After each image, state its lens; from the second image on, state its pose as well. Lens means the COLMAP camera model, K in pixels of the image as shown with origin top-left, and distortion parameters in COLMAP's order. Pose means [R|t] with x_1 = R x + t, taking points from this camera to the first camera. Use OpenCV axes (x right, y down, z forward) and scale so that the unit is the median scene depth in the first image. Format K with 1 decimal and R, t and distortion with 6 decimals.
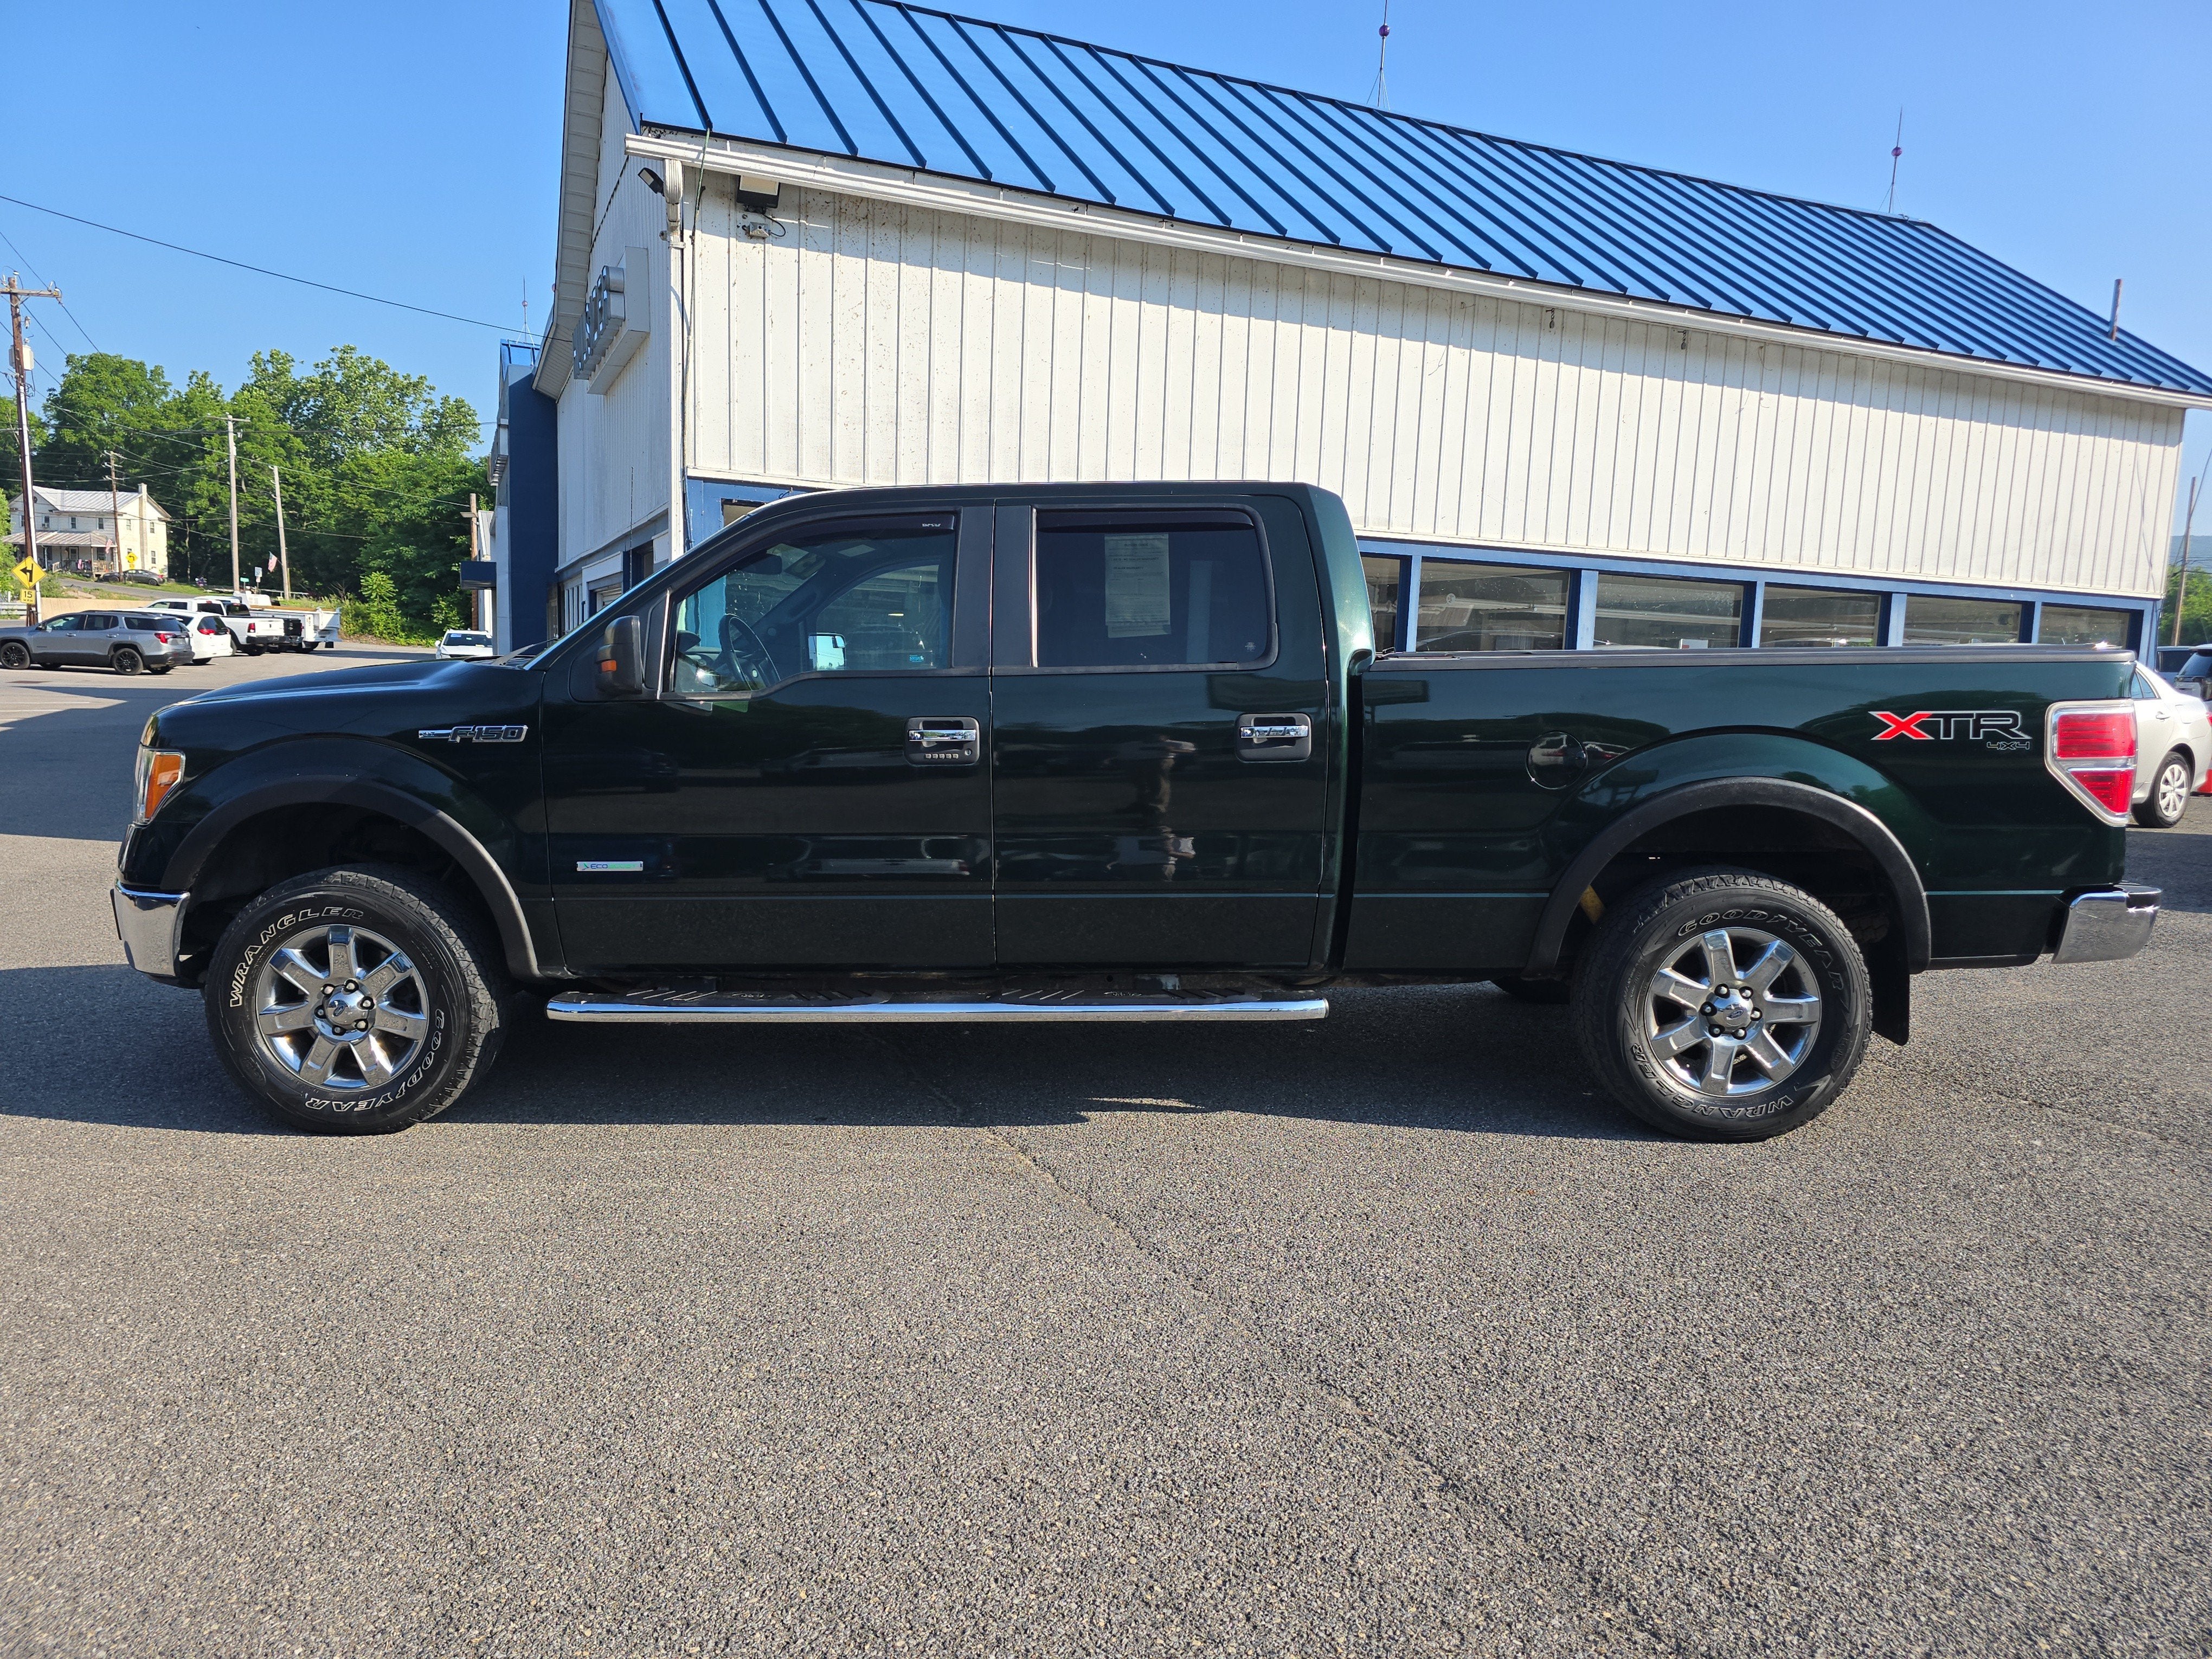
lens RADIAL K [[1507.1, 0, 1101.6], [0, 1507.1, 829.4], [0, 0, 1]] dist [0.050800, -0.044634]
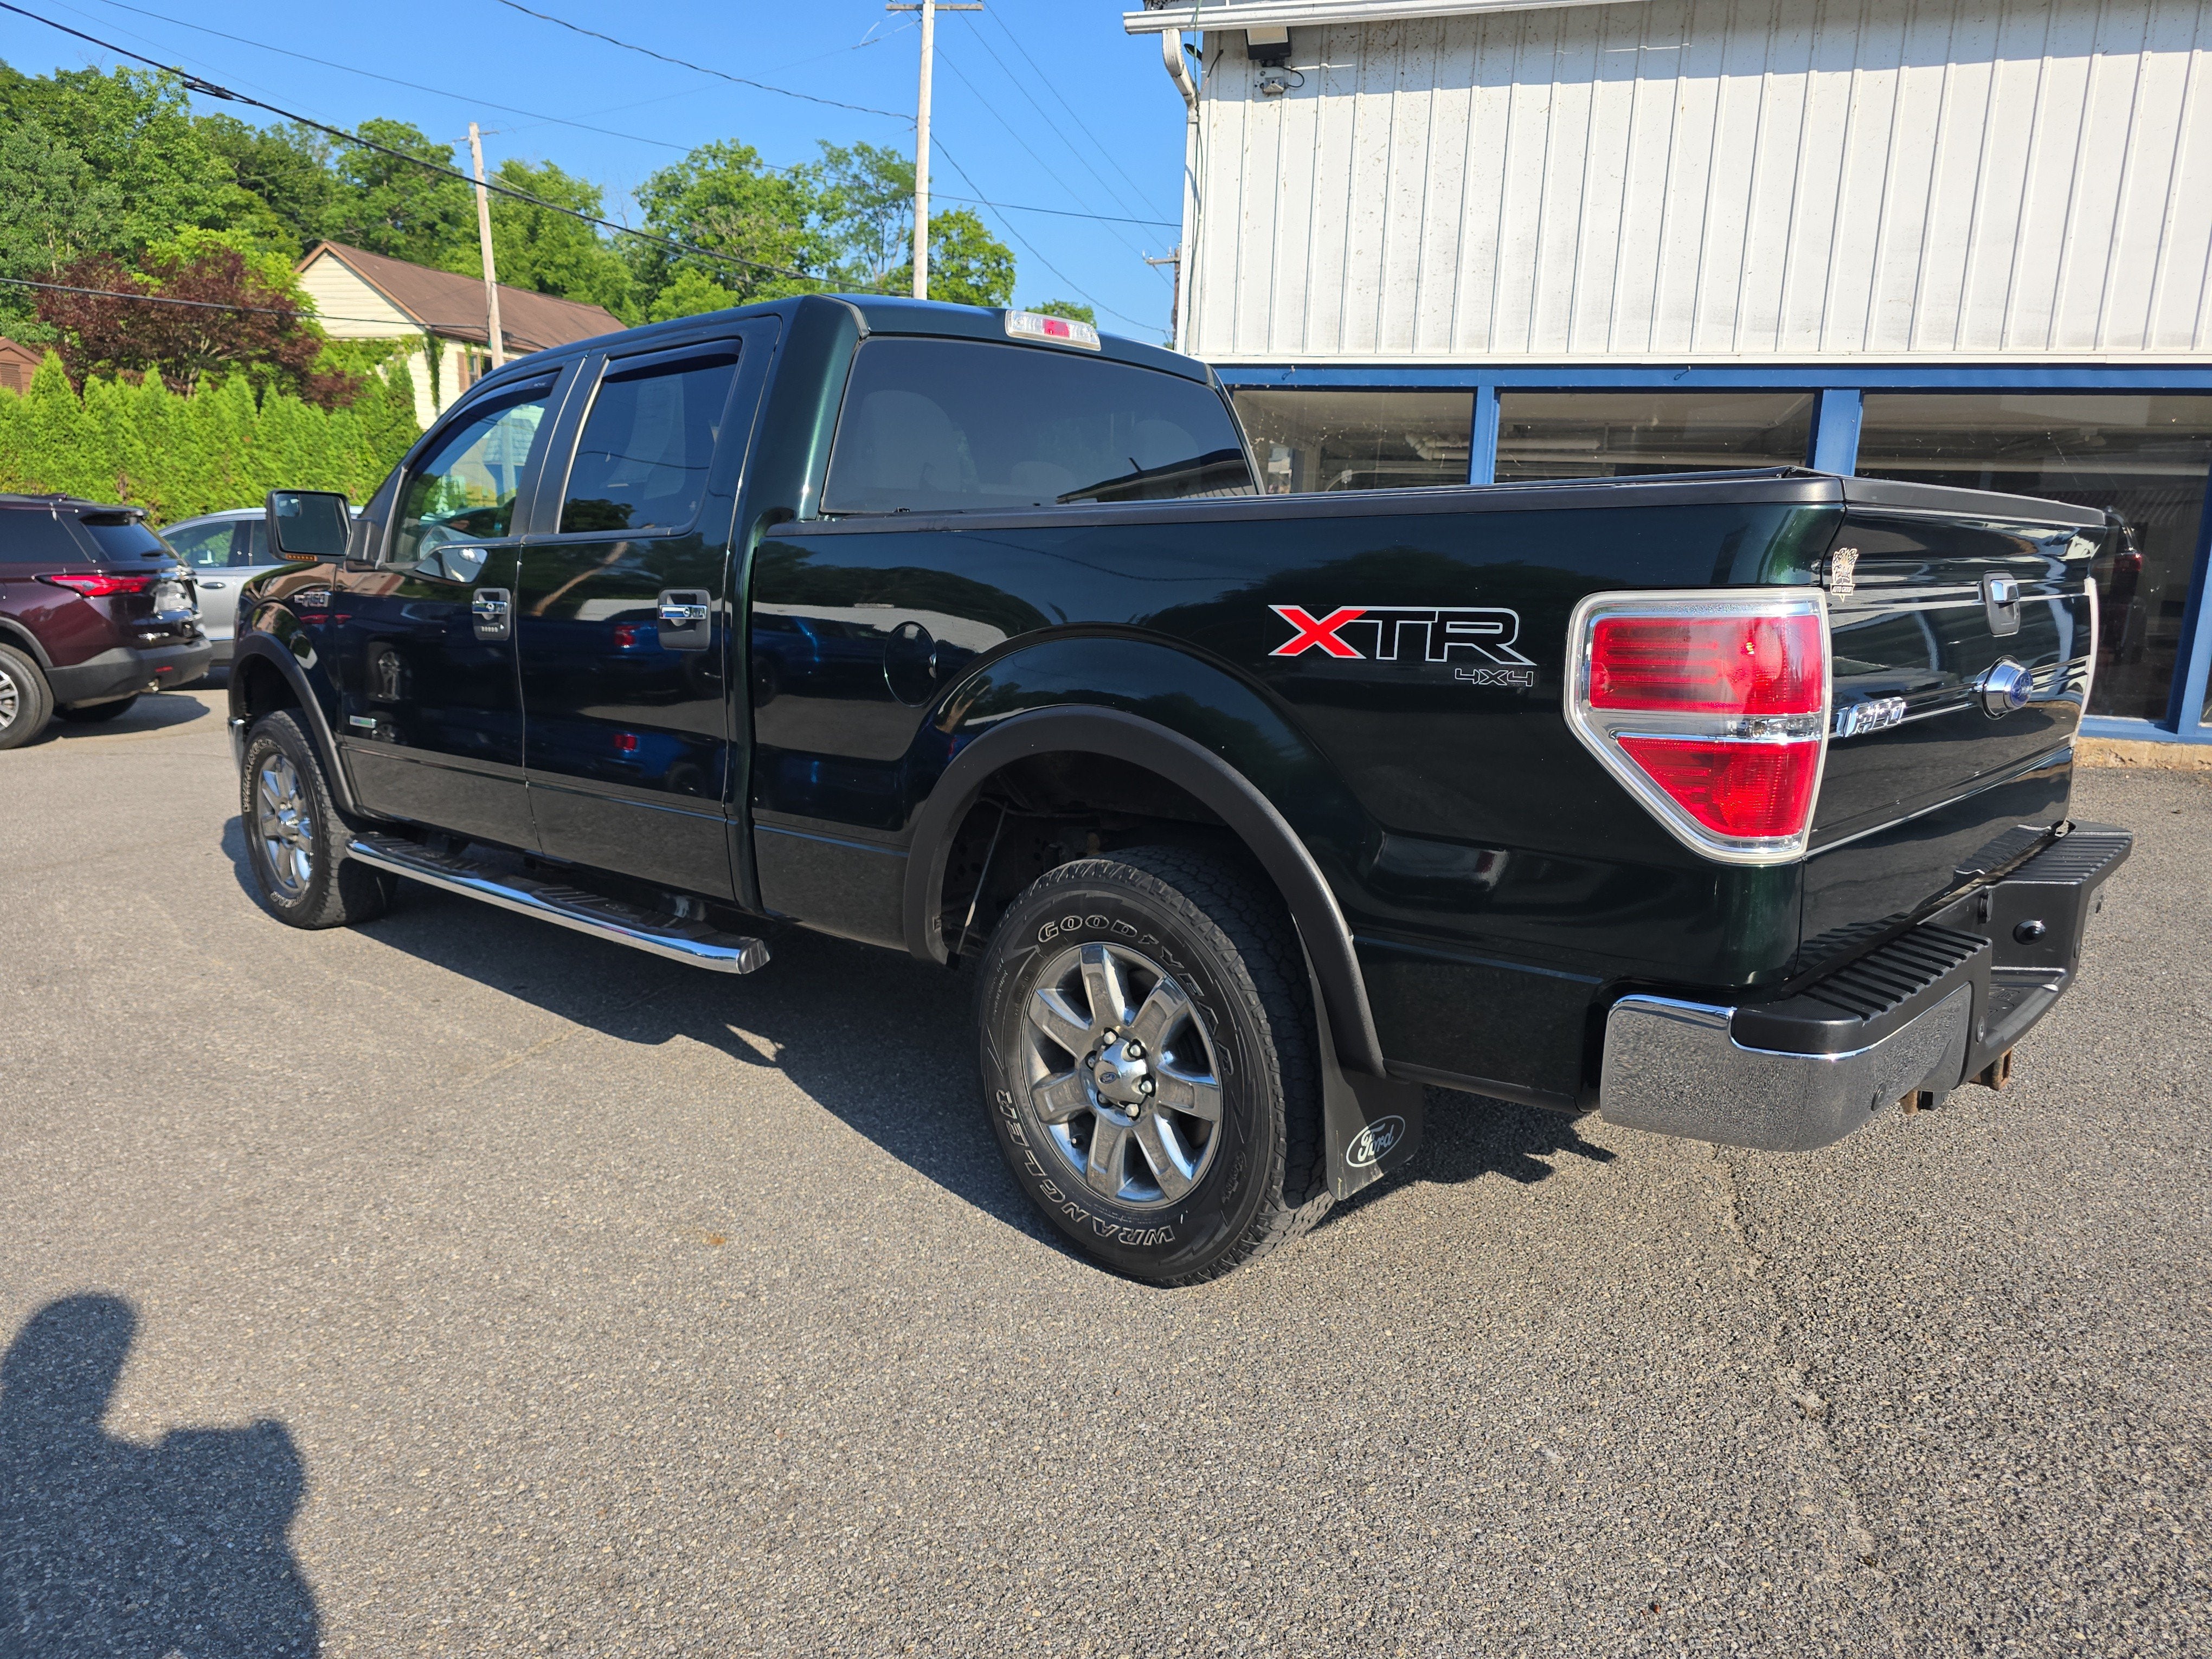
lens RADIAL K [[1515.2, 0, 1102.7], [0, 1515.2, 831.0], [0, 0, 1]] dist [0.046919, -0.040740]
pose [[0.741194, 0.116291, -0.661141, 0.797590], [-0.078493, 0.993138, 0.086691, -0.035756], [0.666686, -0.012360, 0.745236, 0.507764]]
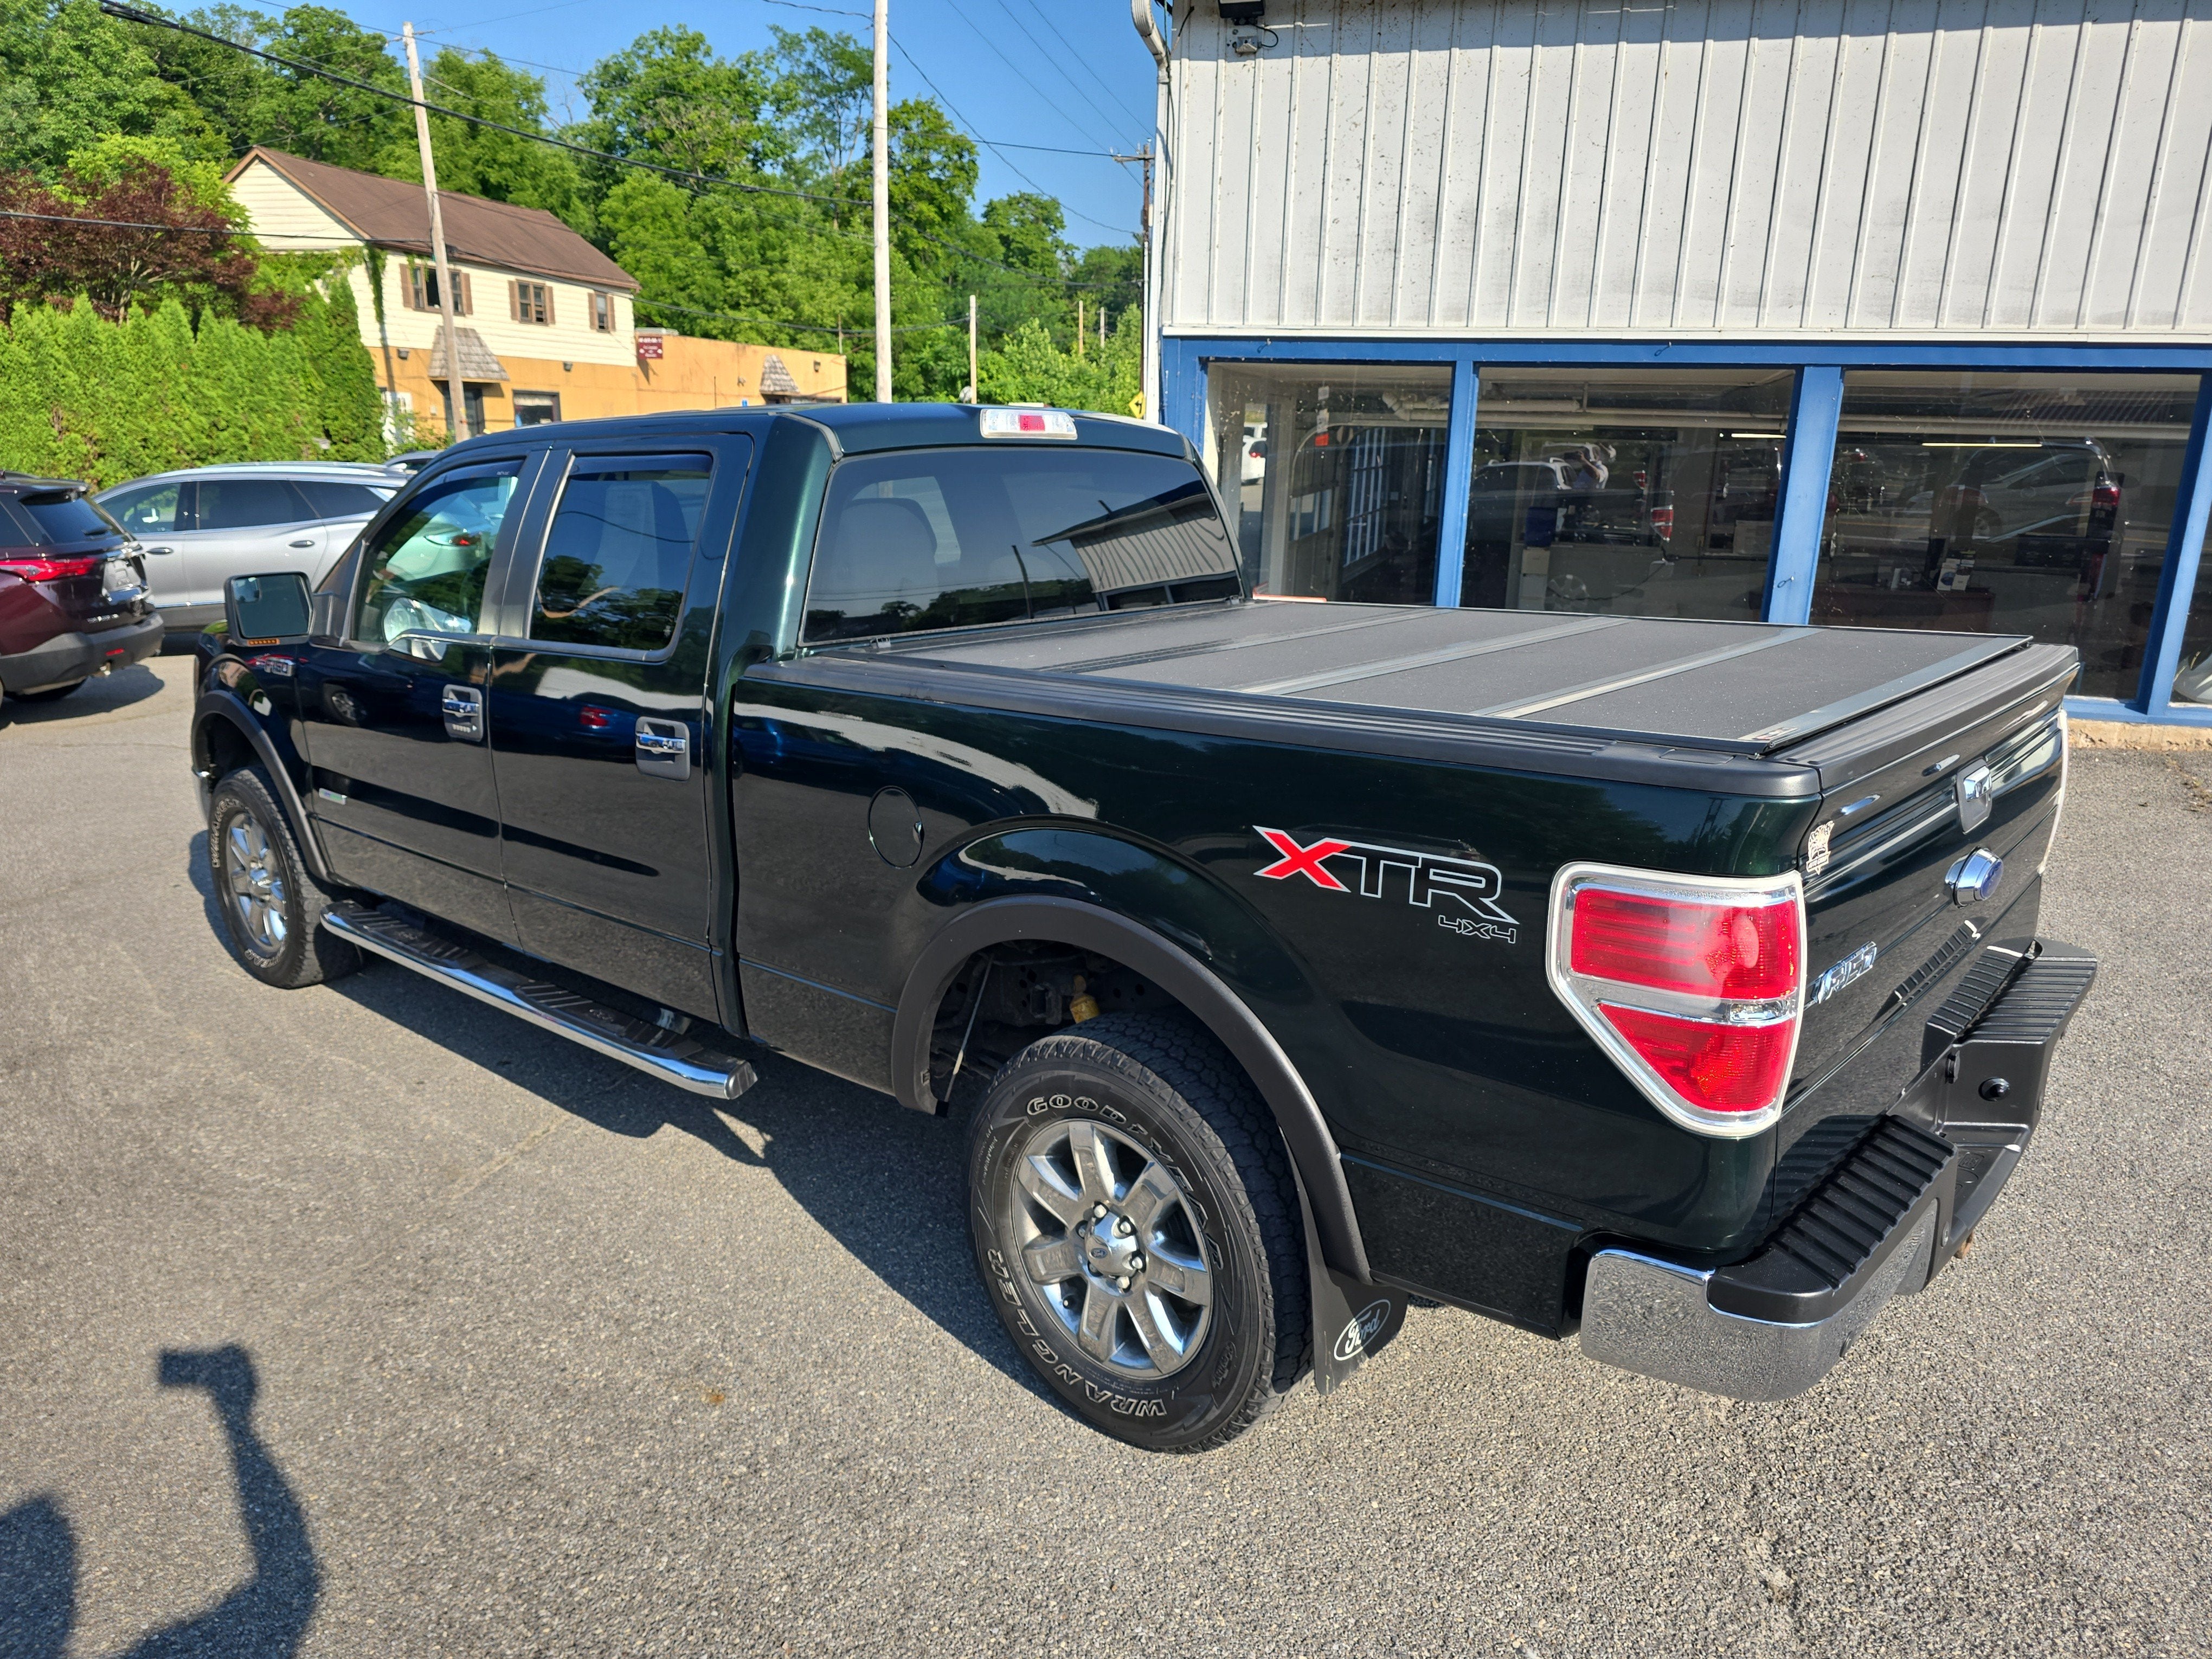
lens RADIAL K [[1528.9, 0, 1110.5], [0, 1528.9, 830.1], [0, 0, 1]] dist [0.039937, -0.032086]
pose [[0.756679, 0.146779, -0.637097, 0.784899], [-0.066385, 0.986686, 0.148474, -0.148826], [0.650408, -0.070054, 0.756348, 0.503623]]
